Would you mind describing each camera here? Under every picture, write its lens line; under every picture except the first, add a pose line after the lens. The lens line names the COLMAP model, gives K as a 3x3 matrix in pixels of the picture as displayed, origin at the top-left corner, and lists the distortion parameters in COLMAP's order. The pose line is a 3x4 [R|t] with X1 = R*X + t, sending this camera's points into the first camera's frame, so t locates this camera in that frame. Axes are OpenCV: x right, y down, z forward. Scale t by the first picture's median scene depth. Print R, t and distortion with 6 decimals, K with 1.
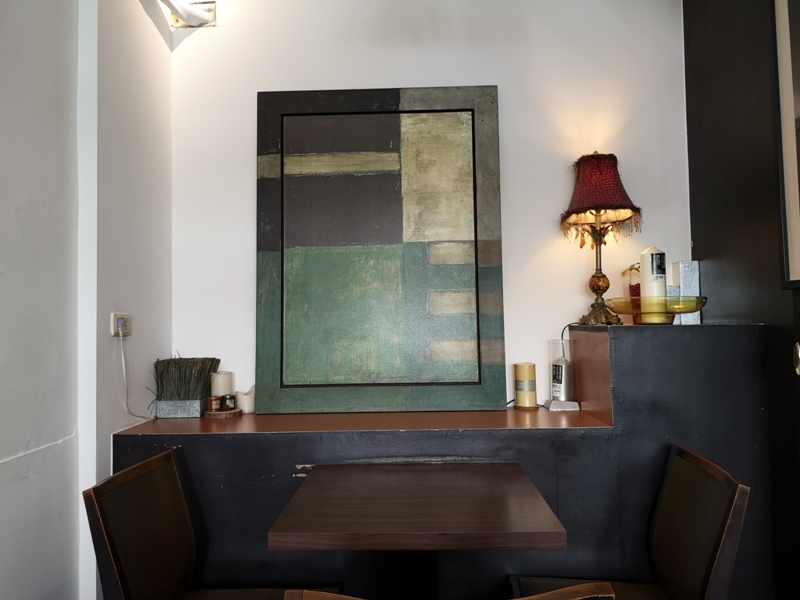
lens RADIAL K [[636.2, 0, 400.2], [0, 636.2, 296.9], [0, 0, 1]] dist [0.016551, 0.002448]
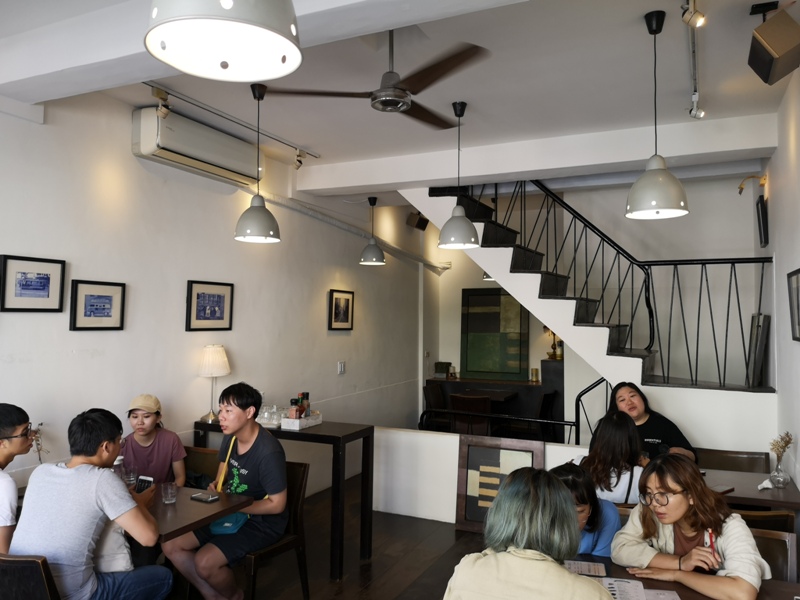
lens RADIAL K [[636.2, 0, 399.8], [0, 636.2, 298.7], [0, 0, 1]] dist [0.016551, 0.002448]
pose [[0.906040, 0.007164, -0.423132, 0.997057], [-0.000872, 0.999886, 0.015062, -0.327536], [0.423192, -0.013278, 0.905943, -2.447752]]
